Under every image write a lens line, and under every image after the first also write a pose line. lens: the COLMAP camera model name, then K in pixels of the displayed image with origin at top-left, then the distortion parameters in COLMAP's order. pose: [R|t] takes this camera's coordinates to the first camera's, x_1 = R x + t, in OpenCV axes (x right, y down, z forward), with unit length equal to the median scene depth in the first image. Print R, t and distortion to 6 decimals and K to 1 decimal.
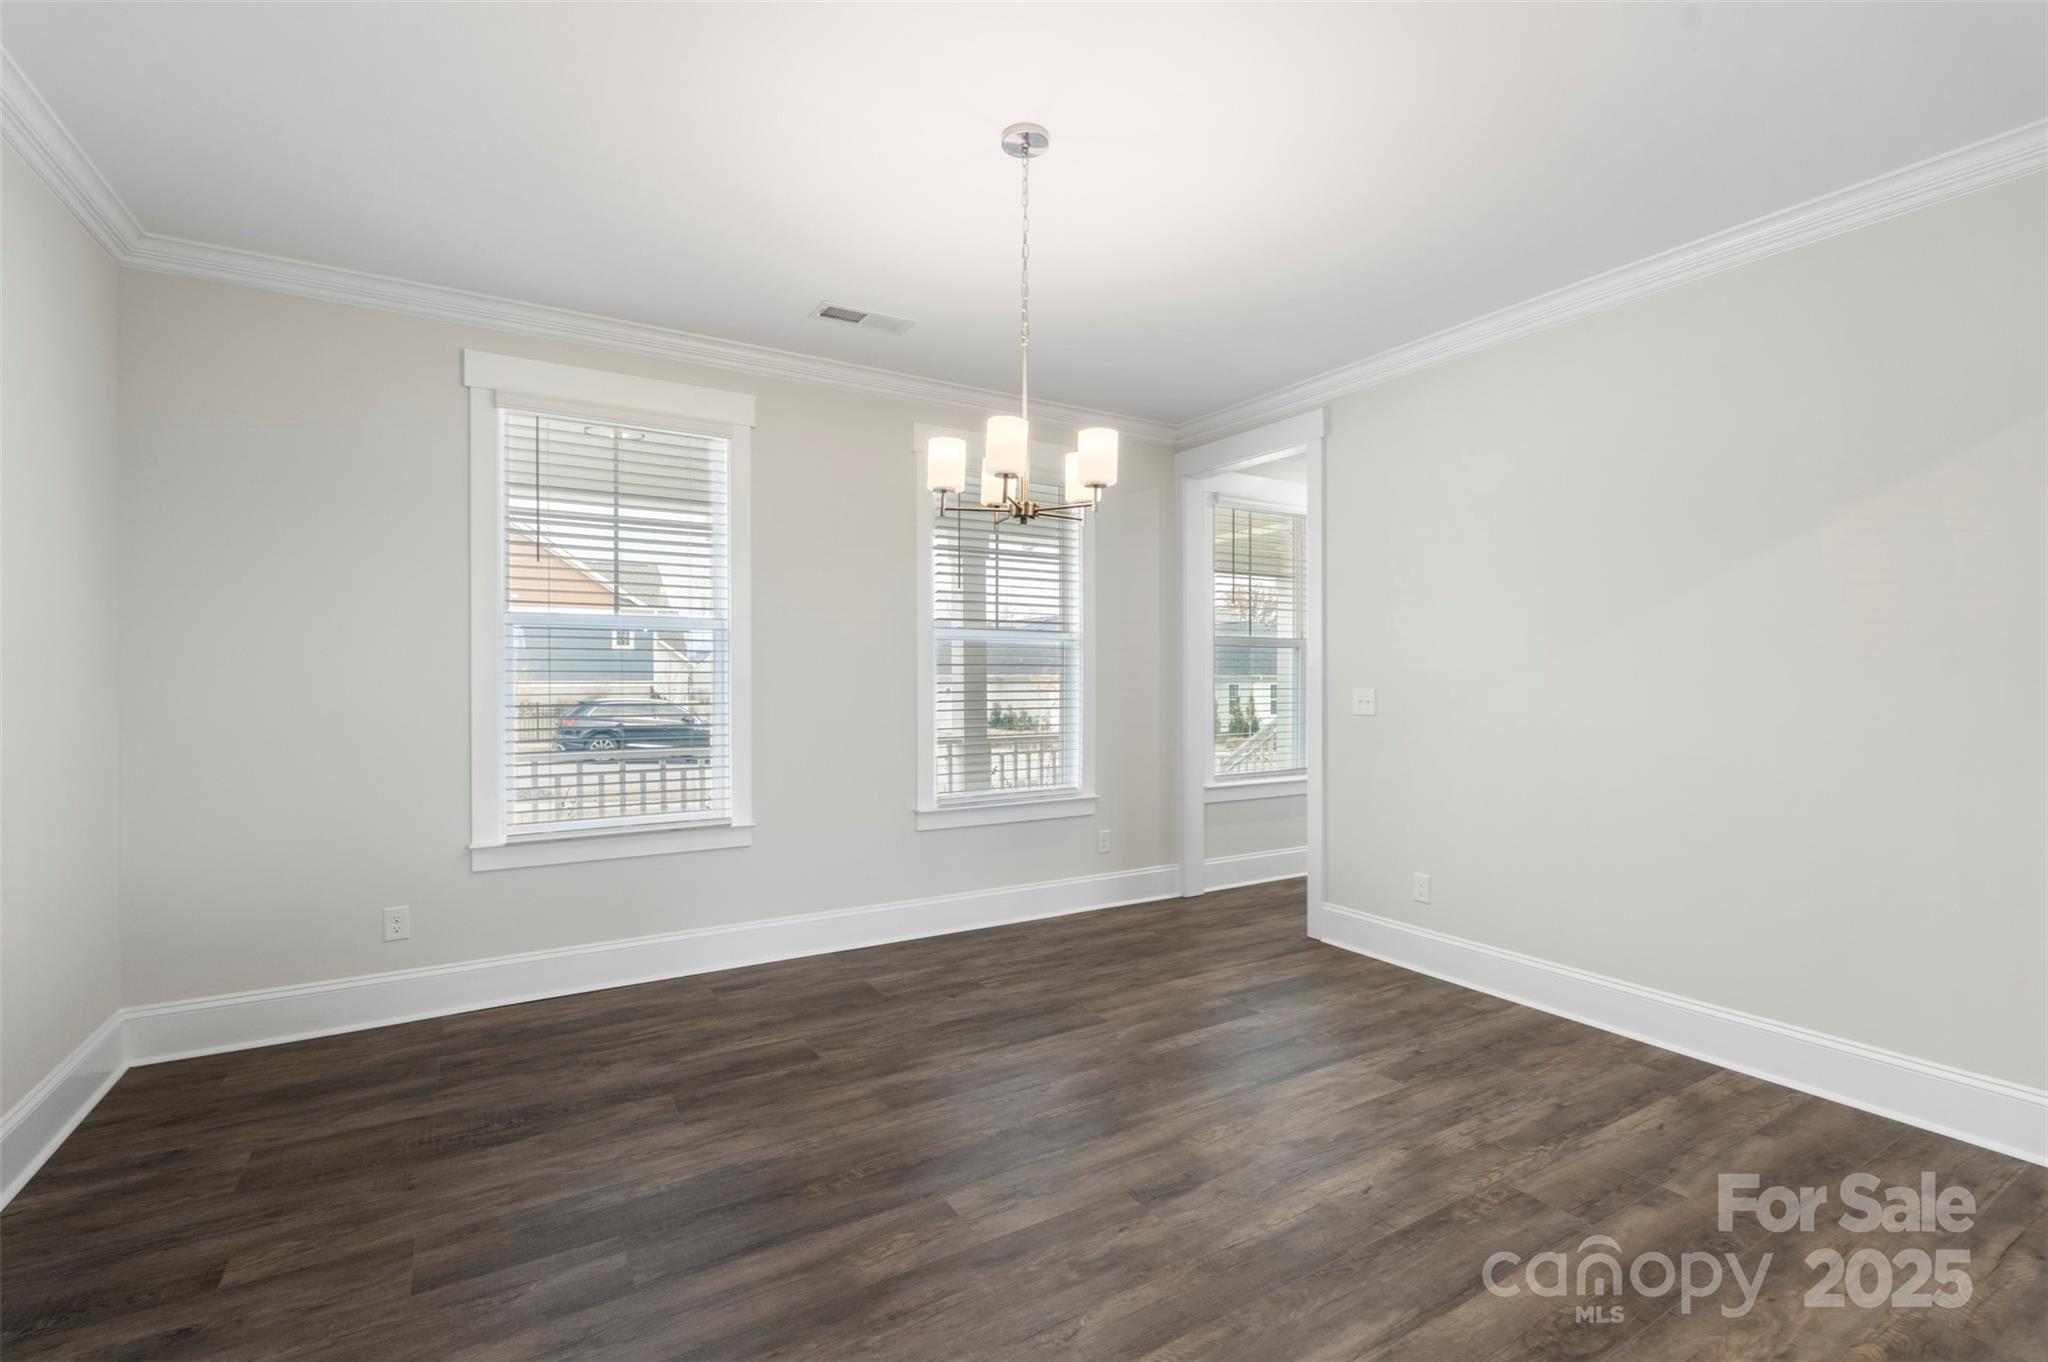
lens RADIAL K [[902.2, 0, 1038.4], [0, 902.2, 682.0], [0, 0, 1]] dist [0.001726, 0.000341]
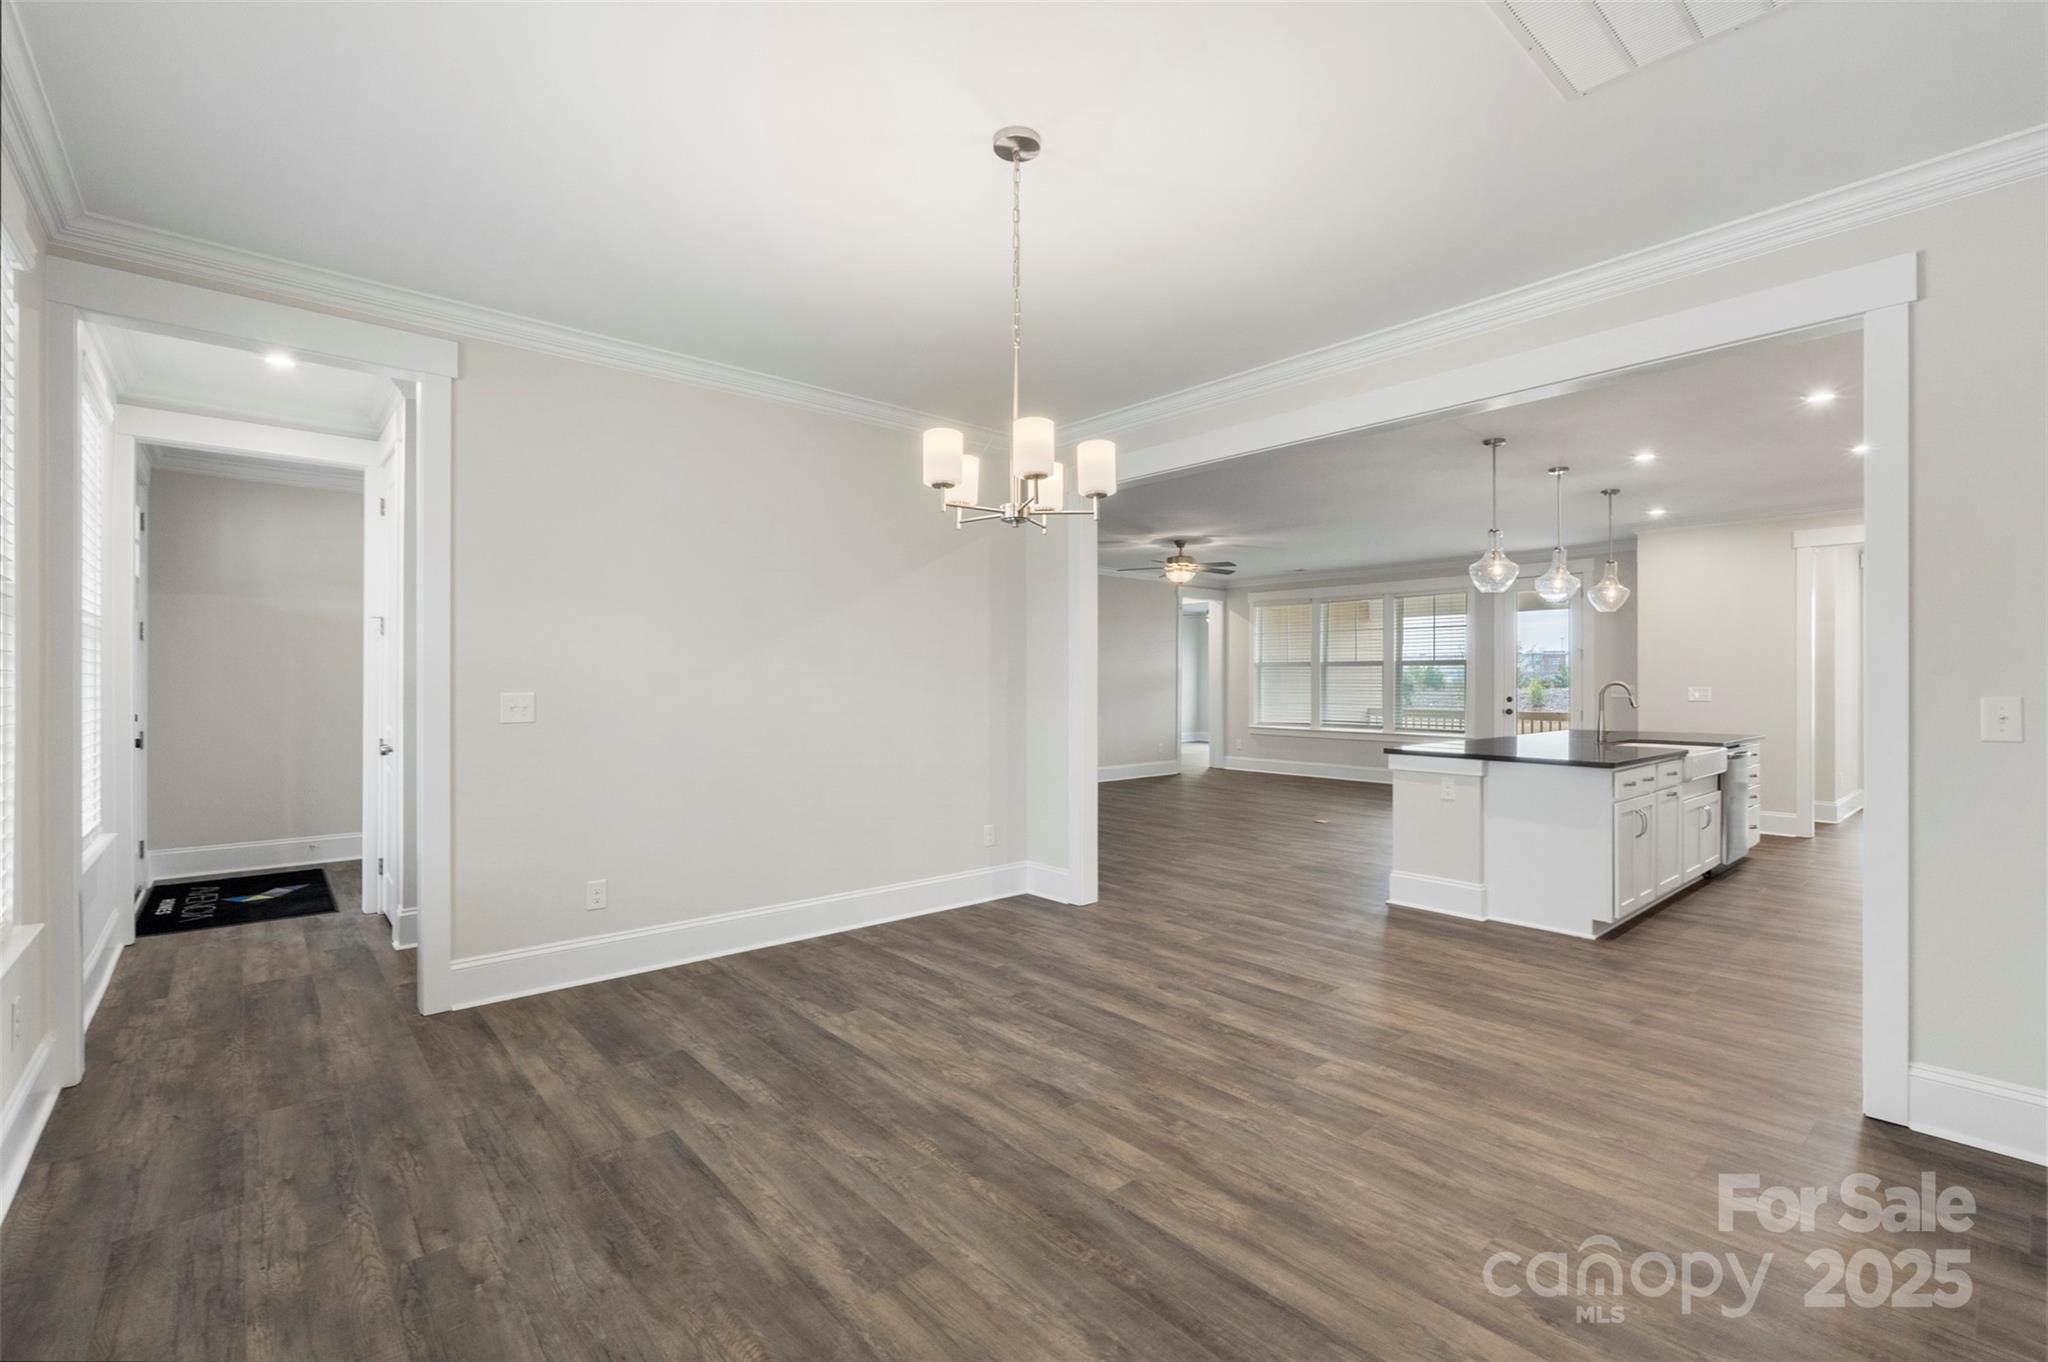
lens RADIAL K [[902.2, 0, 1020.1], [0, 902.2, 685.6], [0, 0, 1]] dist [0.001726, 0.000341]
pose [[-0.158586, -0.003519, 0.987339, -0.809460], [0.001347, 0.999992, 0.003781, -0.000101], [-0.987344, 0.001930, -0.158580, 0.938727]]
